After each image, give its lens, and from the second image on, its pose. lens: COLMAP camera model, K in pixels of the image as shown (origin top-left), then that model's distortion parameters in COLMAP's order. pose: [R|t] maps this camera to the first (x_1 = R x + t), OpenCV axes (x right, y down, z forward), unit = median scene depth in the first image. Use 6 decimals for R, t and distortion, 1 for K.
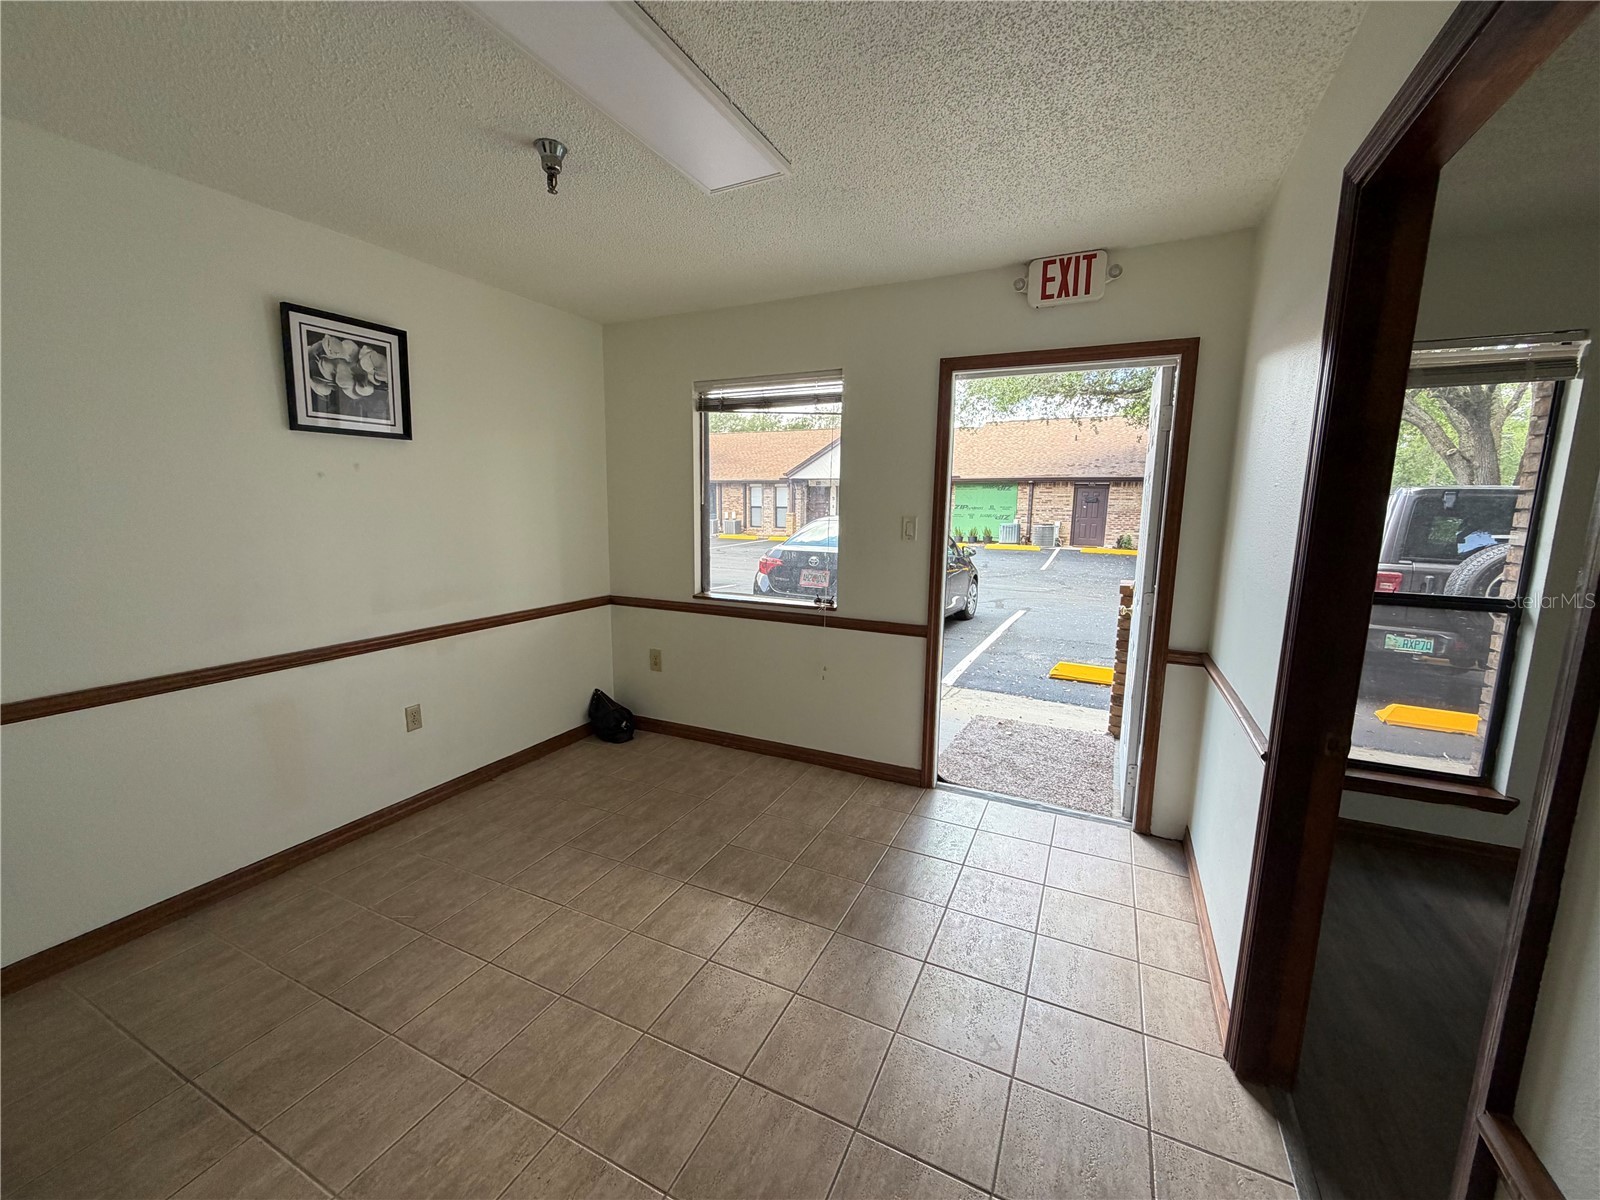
lens RADIAL K [[639.5, 0, 795.4], [0, 639.5, 599.2], [0, 0, 1]] dist [-0.000847, 0.000333]
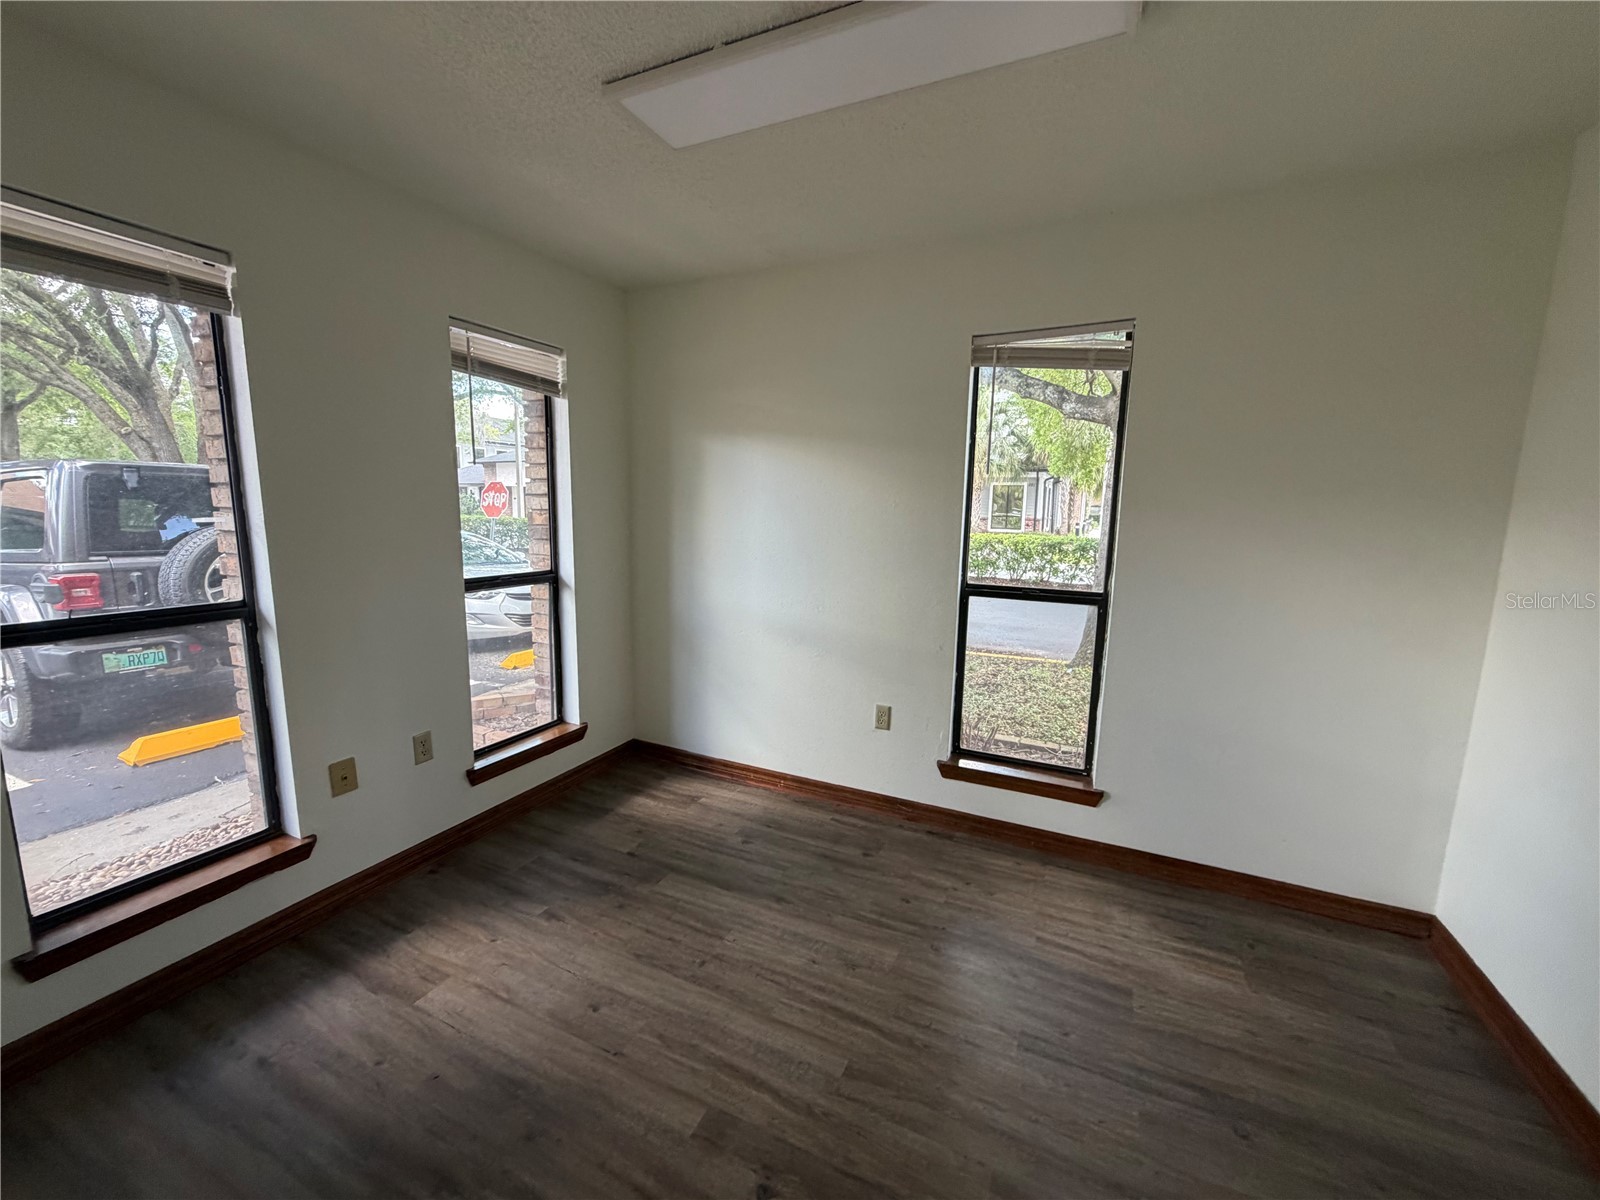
lens RADIAL K [[639.5, 0, 795.4], [0, 639.5, 599.2], [0, 0, 1]] dist [-0.000847, 0.000333]
pose [[-0.007528, -0.160809, 0.986957, 0.354180], [0.139617, 0.977148, 0.160275, -0.031338], [-0.990177, 0.139003, 0.015096, 0.323705]]
